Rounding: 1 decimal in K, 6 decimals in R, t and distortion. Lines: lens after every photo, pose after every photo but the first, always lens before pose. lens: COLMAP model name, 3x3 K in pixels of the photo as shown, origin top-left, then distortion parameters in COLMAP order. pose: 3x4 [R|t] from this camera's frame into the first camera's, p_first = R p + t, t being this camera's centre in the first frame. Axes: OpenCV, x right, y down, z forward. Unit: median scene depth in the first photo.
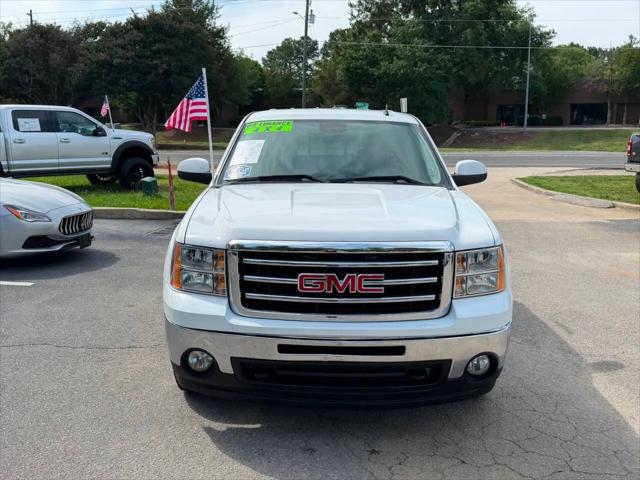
lens RADIAL K [[641.8, 0, 323.9], [0, 641.8, 240.2], [0, 0, 1]] dist [0.195413, -0.428059]
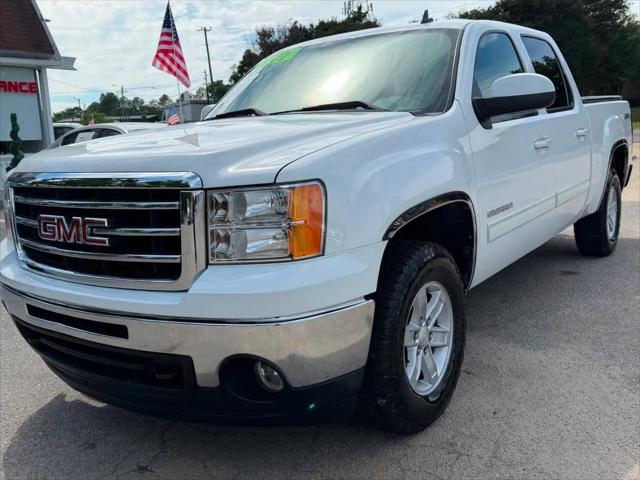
lens RADIAL K [[630.9, 0, 320.8], [0, 630.9, 251.4], [0, 0, 1]] dist [0.147147, -0.268968]
pose [[0.797220, 0.061412, -0.600557, 0.604572], [-0.046520, 0.998104, 0.040311, 0.042863], [0.601894, -0.004198, 0.798565, 0.515762]]
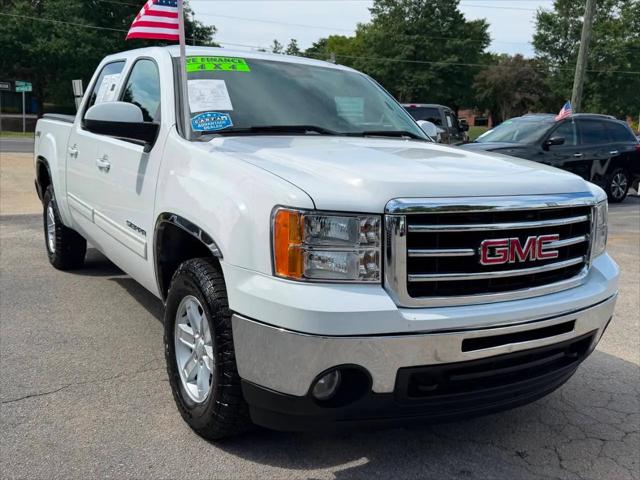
lens RADIAL K [[630.9, 0, 320.8], [0, 630.9, 251.4], [0, 0, 1]] dist [0.147147, -0.268968]
pose [[0.841101, -0.075739, 0.535549, -0.512301], [0.064719, 0.997126, 0.039373, 0.020491], [-0.536992, 0.001543, 0.843586, 0.423591]]
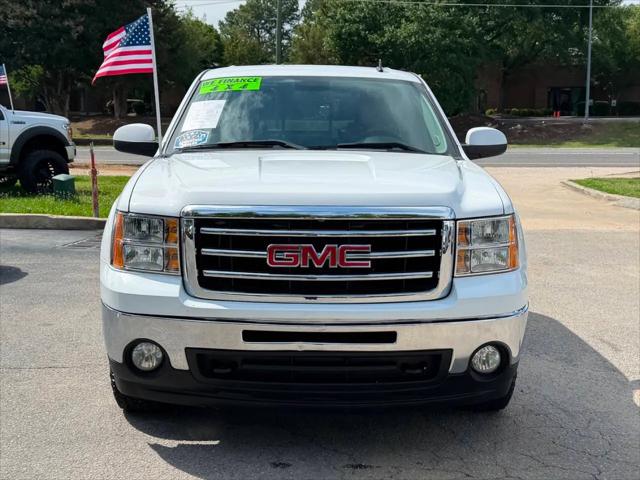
lens RADIAL K [[931.2, 0, 329.5], [0, 931.2, 242.6], [0, 0, 1]] dist [0.164847, -0.054406]
pose [[0.999726, -0.002624, 0.023243, 0.010491], [0.003703, 0.998910, -0.046523, 0.092173], [-0.023095, 0.046597, 0.998647, -0.177292]]
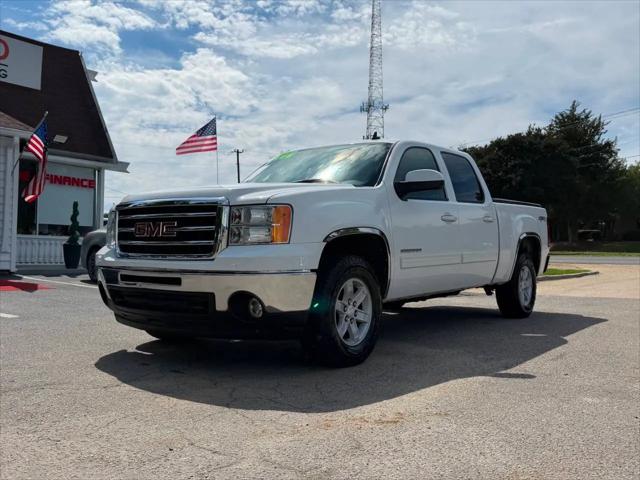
lens RADIAL K [[630.9, 0, 320.8], [0, 630.9, 251.4], [0, 0, 1]] dist [0.147147, -0.268968]
pose [[0.779620, -0.003606, -0.626243, 0.975531], [-0.112738, 0.982839, -0.146008, 0.230521], [0.616022, 0.184432, 0.765834, 0.187942]]
